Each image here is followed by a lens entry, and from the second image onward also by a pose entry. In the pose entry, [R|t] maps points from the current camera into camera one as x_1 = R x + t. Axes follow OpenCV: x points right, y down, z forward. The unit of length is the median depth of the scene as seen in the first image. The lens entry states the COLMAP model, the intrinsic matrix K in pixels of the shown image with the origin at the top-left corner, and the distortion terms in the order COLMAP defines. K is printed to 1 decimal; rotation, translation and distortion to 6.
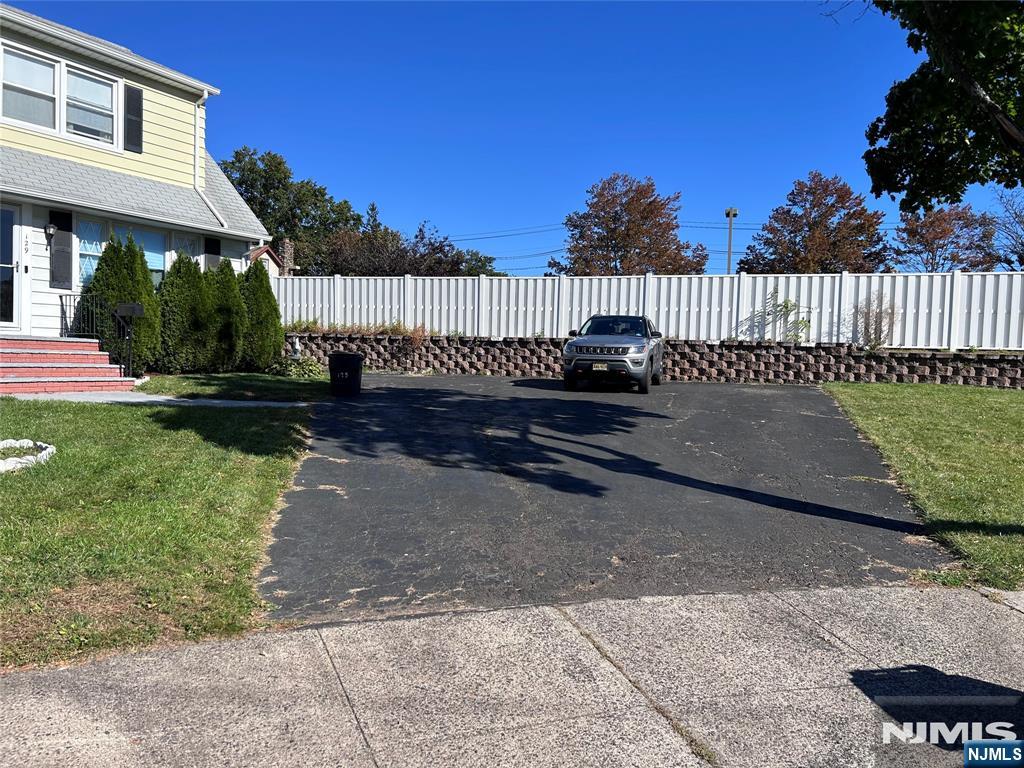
lens RADIAL K [[783.1, 0, 512.0], [0, 783.1, 384.0], [0, 0, 1]] dist [0.067007, -0.065363]
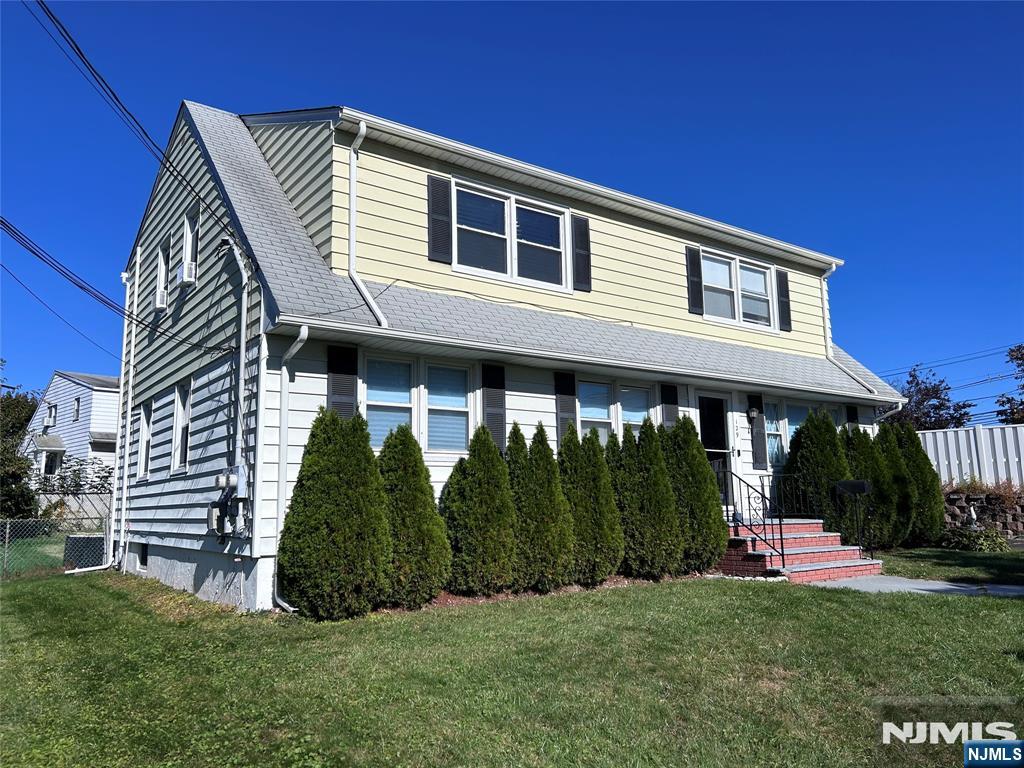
lens RADIAL K [[783.1, 0, 512.0], [0, 783.1, 384.0], [0, 0, 1]] dist [0.067007, -0.065363]
pose [[0.926426, -0.102062, -0.362379, -0.469762], [0.030989, 0.979959, -0.196775, -0.037002], [0.375200, 0.171068, 0.911022, -0.056135]]
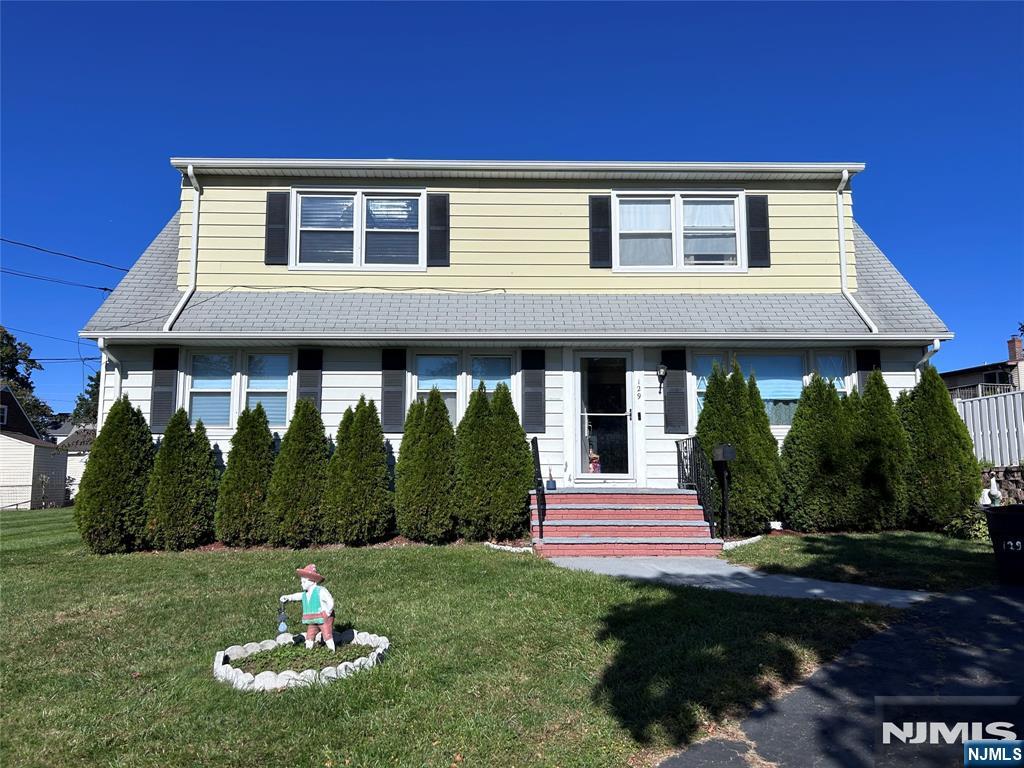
lens RADIAL K [[783.1, 0, 512.0], [0, 783.1, 384.0], [0, 0, 1]] dist [0.067007, -0.065363]
pose [[0.543582, -0.134736, -0.828471, 0.071661], [-0.008198, 0.986133, -0.165756, -0.025765], [0.839316, 0.096893, 0.534940, 0.352607]]
